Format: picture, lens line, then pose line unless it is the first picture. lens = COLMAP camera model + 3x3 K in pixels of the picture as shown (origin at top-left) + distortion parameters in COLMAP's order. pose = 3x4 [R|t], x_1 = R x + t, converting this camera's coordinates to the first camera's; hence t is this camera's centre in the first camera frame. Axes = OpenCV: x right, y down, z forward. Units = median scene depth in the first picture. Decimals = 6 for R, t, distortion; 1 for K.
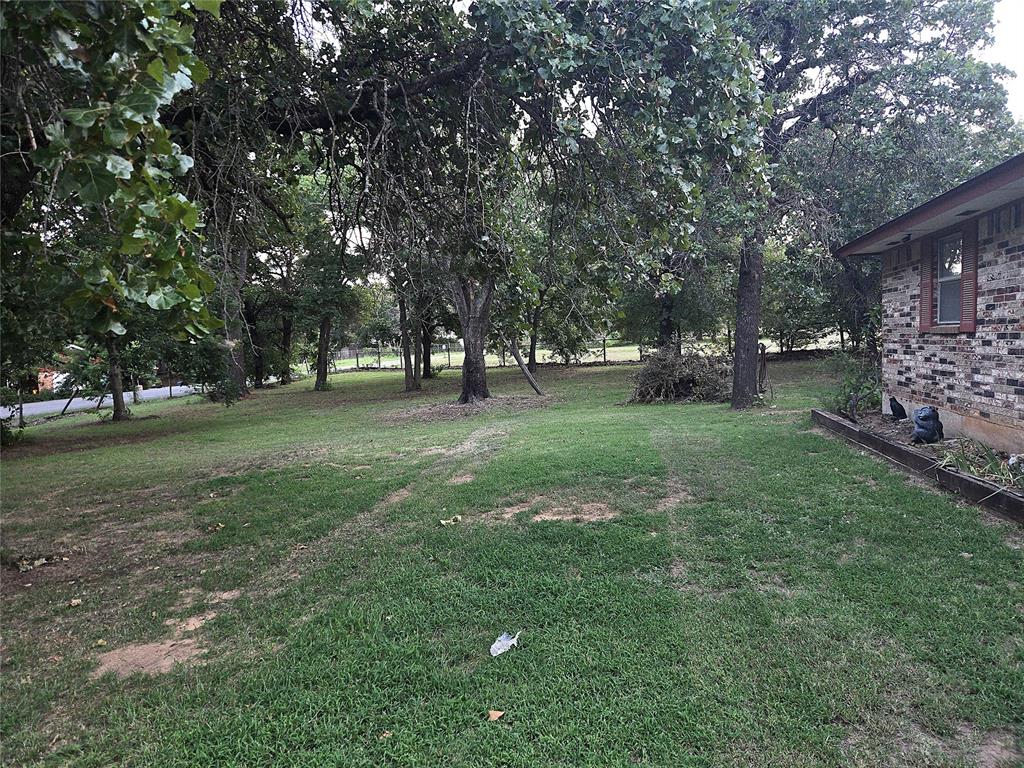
lens RADIAL K [[682.5, 0, 509.3], [0, 682.5, 379.4], [0, 0, 1]] dist [0.054466, -0.035579]
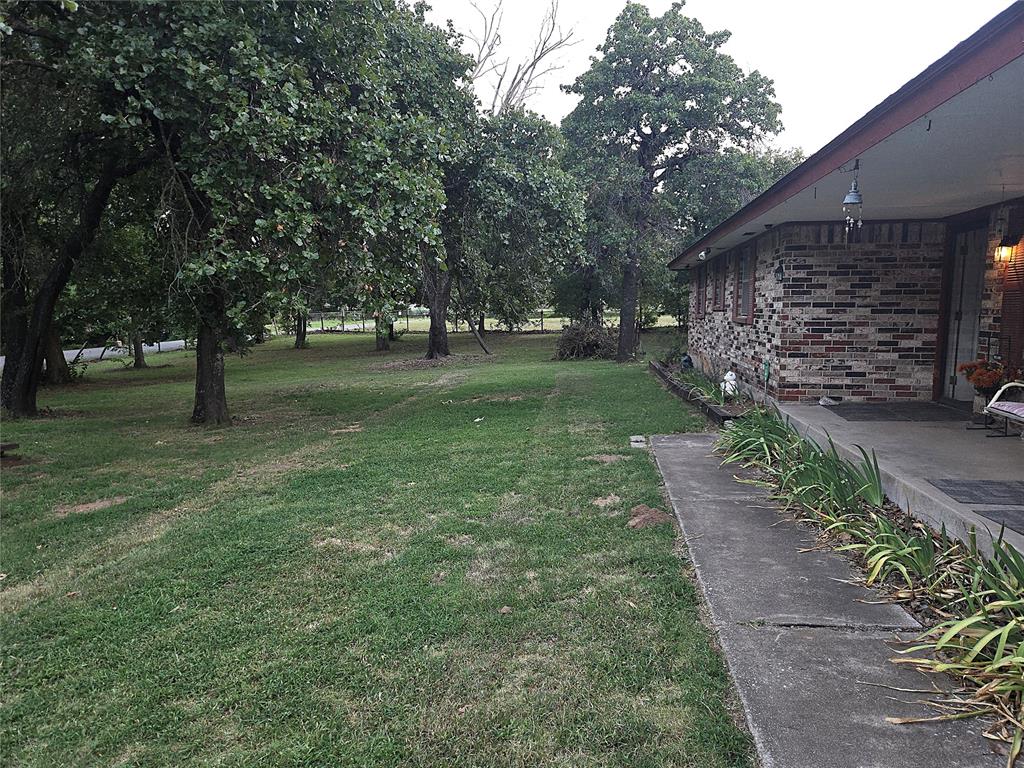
lens RADIAL K [[682.5, 0, 513.6], [0, 682.5, 390.4], [0, 0, 1]] dist [0.054466, -0.035579]
pose [[0.996106, 0.018233, 0.086263, -0.012393], [-0.023634, 0.997795, 0.062018, 0.006848], [-0.084942, -0.063815, 0.994340, -0.215772]]
